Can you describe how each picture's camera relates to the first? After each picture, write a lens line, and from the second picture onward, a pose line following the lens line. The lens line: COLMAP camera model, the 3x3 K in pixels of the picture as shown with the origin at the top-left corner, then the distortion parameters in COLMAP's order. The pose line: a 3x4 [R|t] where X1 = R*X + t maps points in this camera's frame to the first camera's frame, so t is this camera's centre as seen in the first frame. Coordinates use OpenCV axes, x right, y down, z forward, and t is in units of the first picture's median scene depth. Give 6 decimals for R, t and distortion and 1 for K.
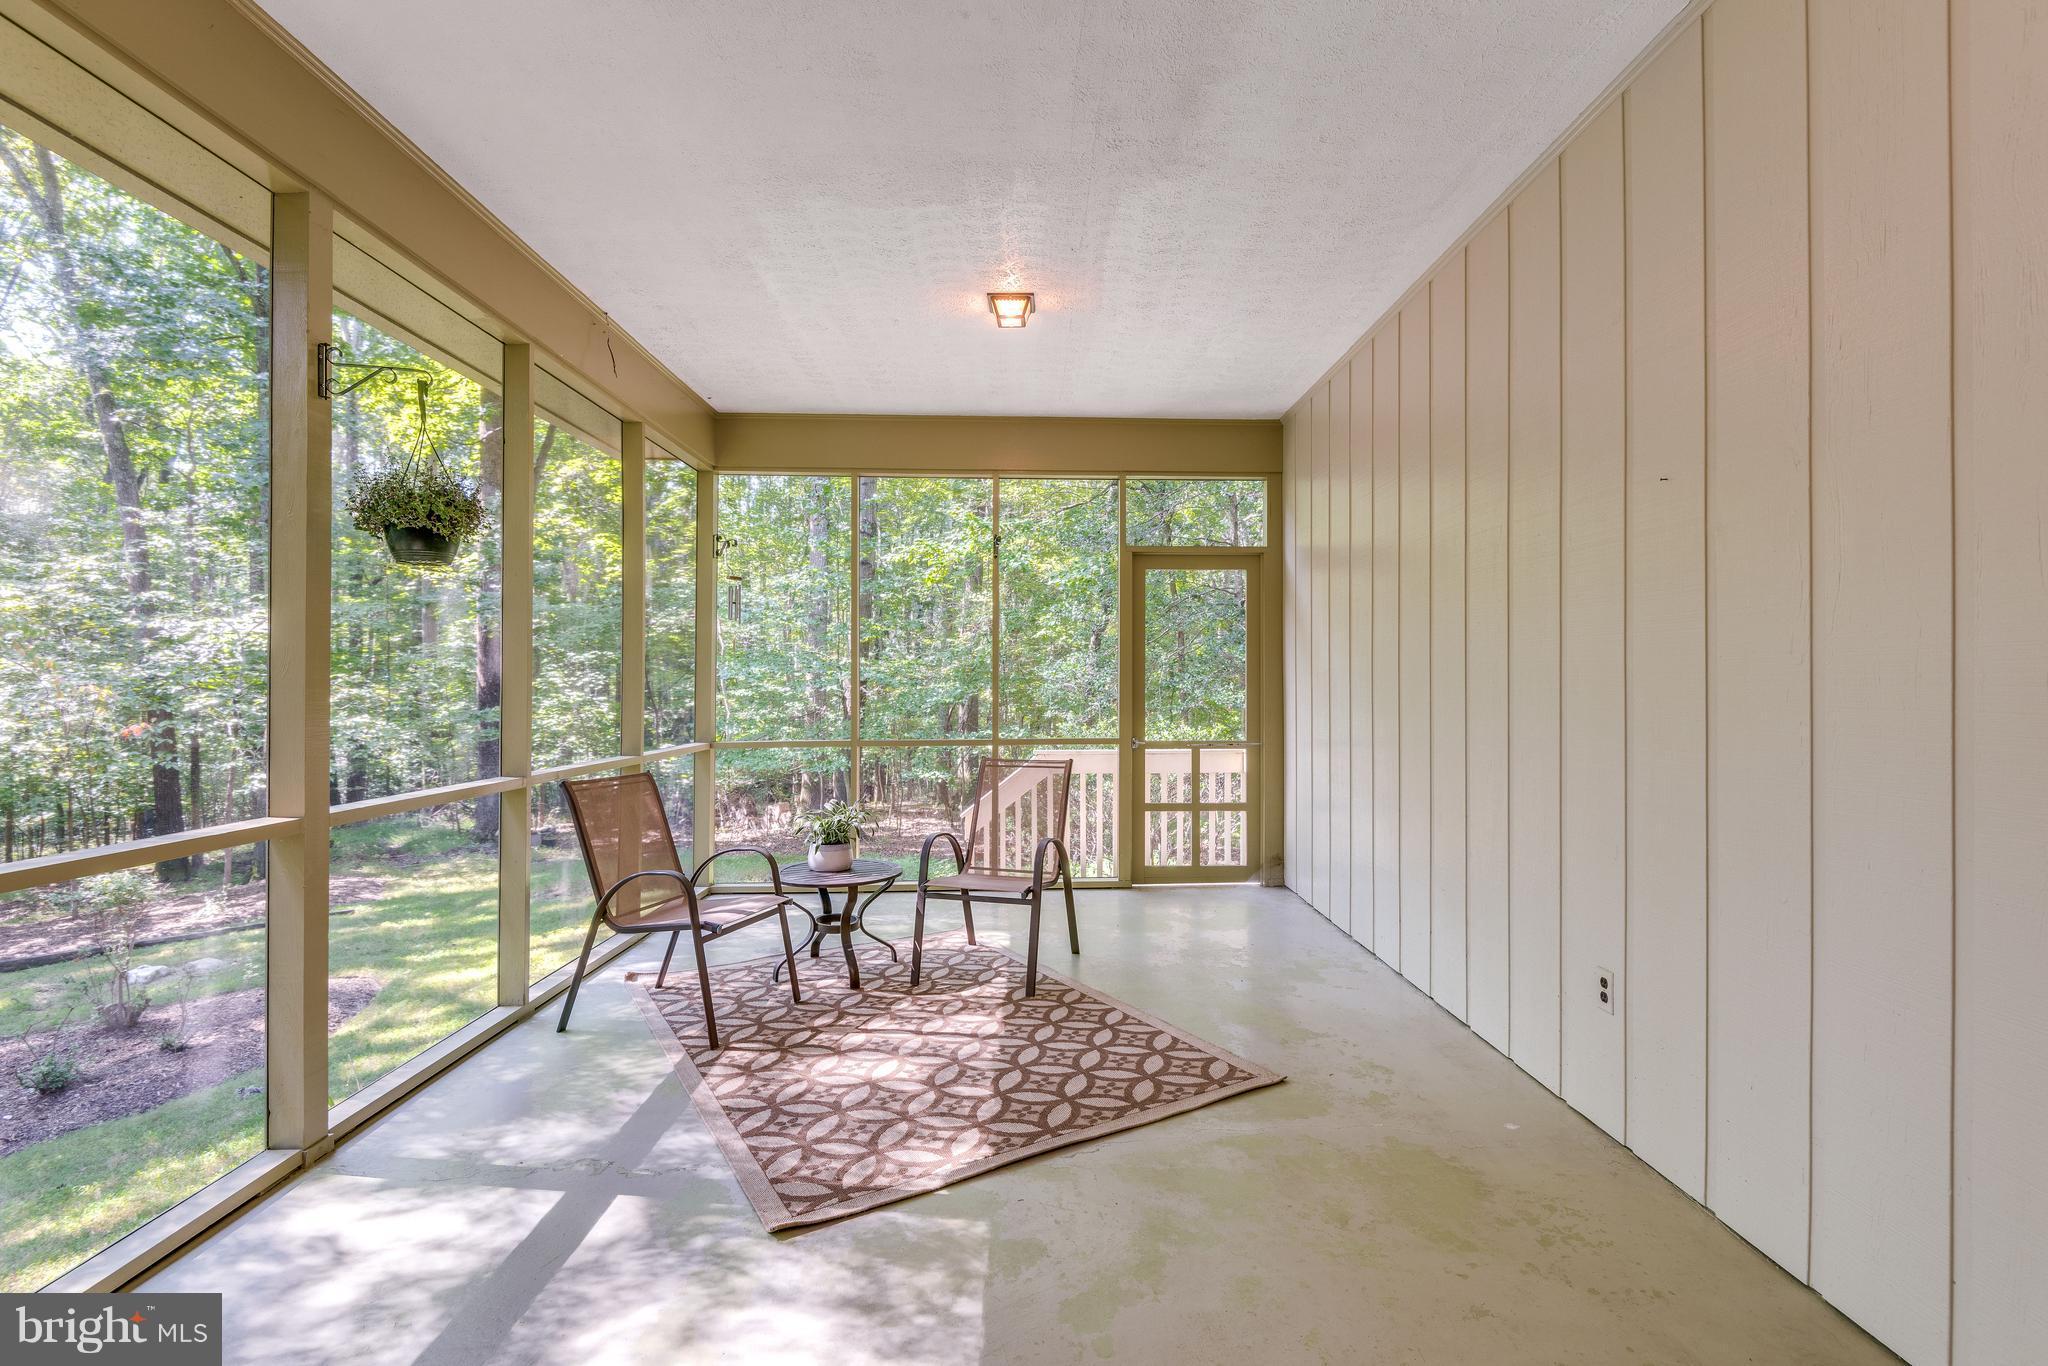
lens RADIAL K [[966.5, 0, 1024.0], [0, 966.5, 683.0], [0, 0, 1]] dist [-0.000117, -0.000223]
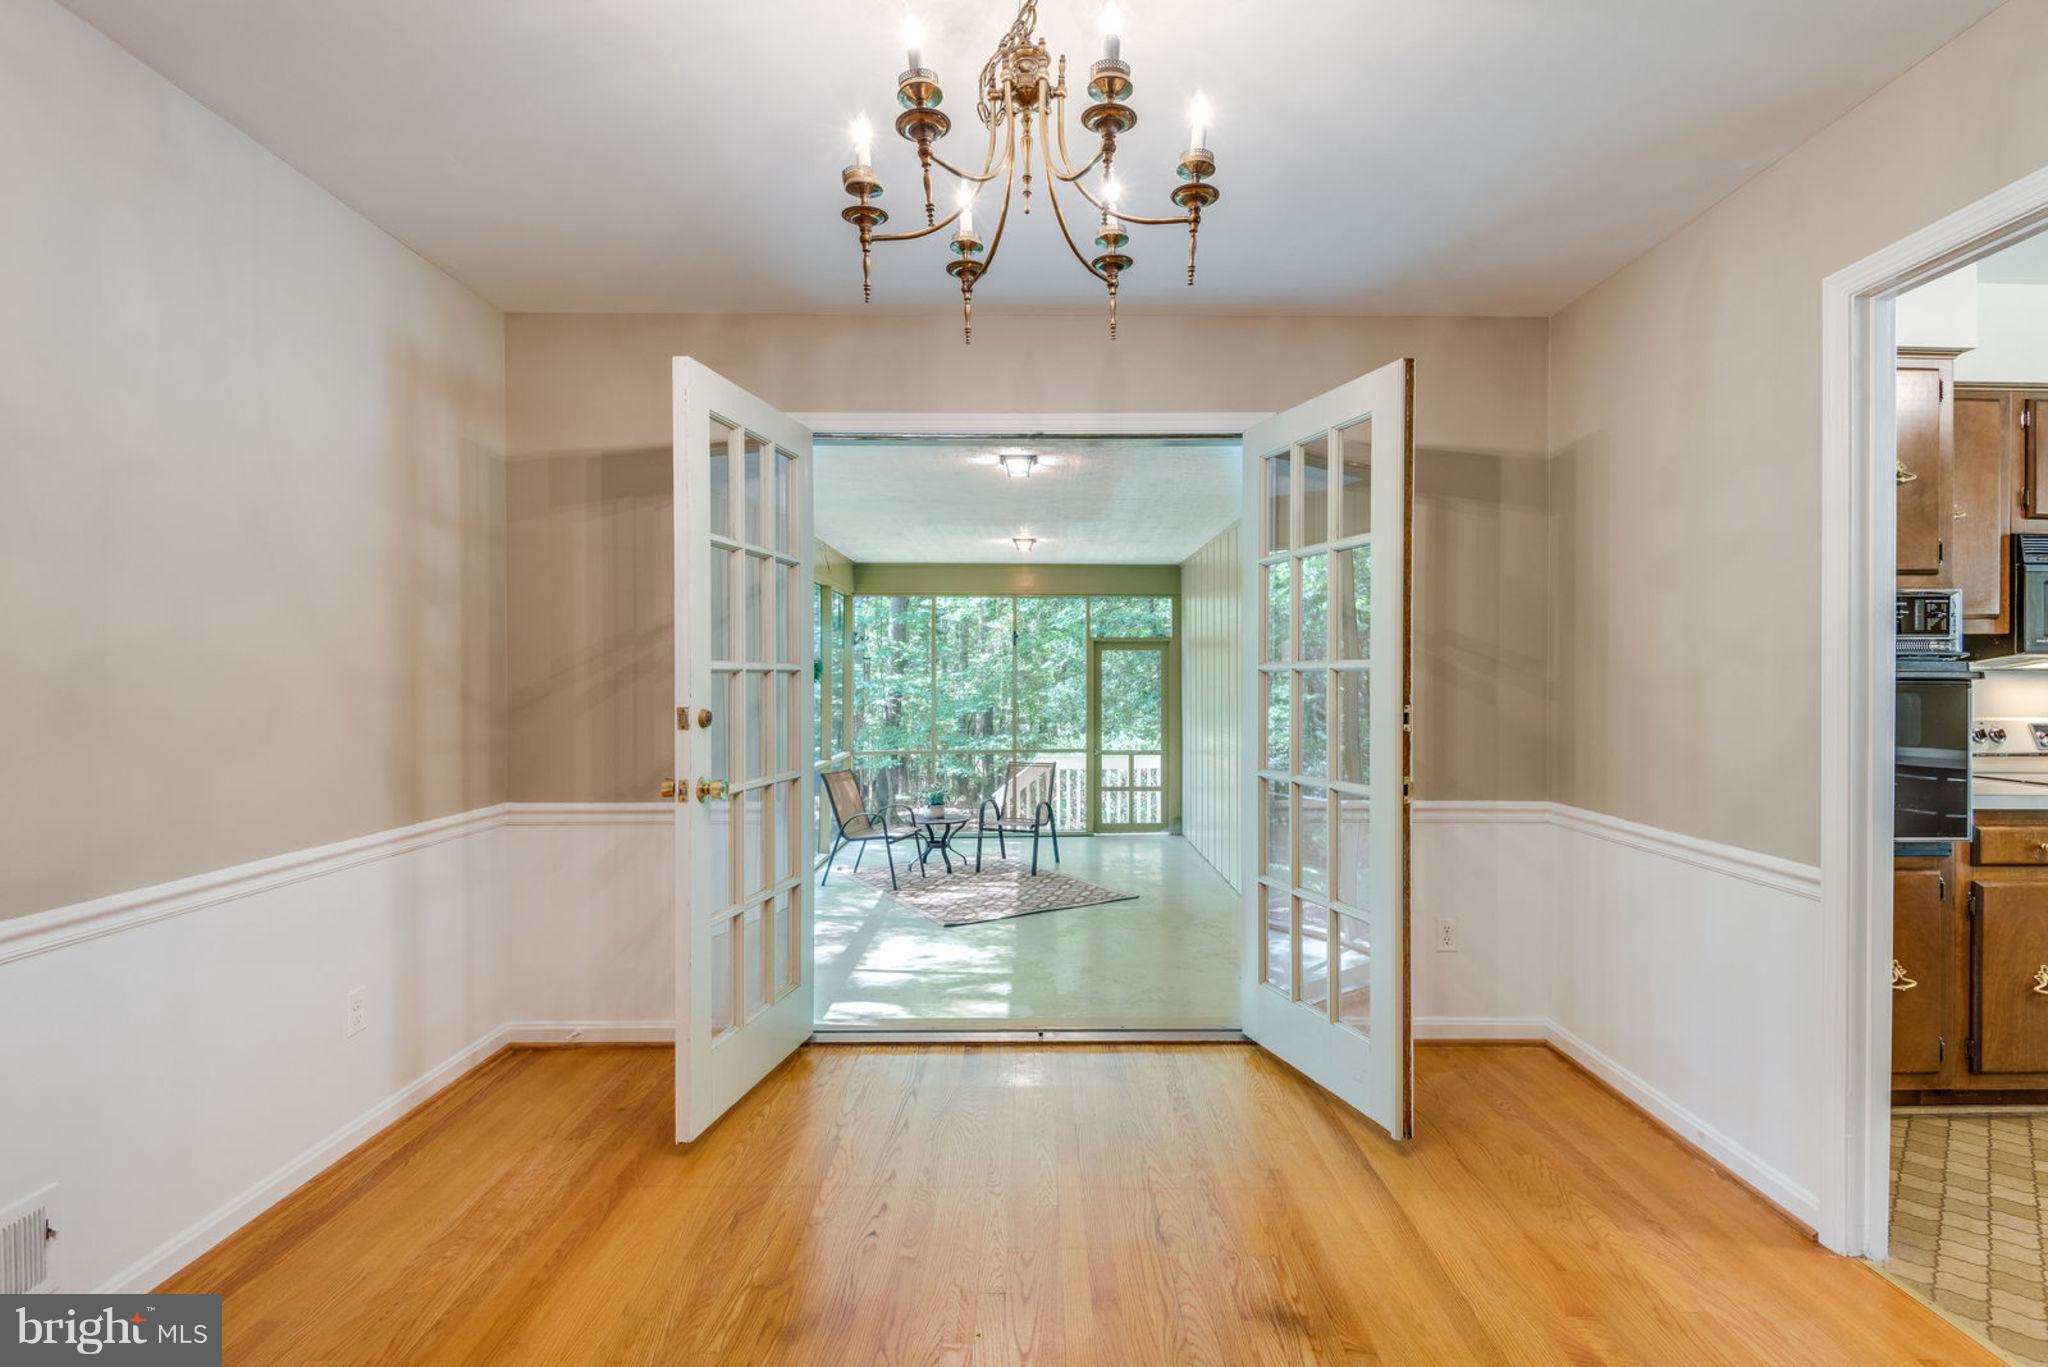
lens RADIAL K [[966.5, 0, 1024.0], [0, 966.5, 683.5], [0, 0, 1]] dist [-0.000117, -0.000223]
pose [[0.999944, -0.003722, -0.009927, 0.005385], [0.003773, 0.999980, 0.005104, -0.074226], [0.009908, -0.005141, 0.999938, -0.779235]]
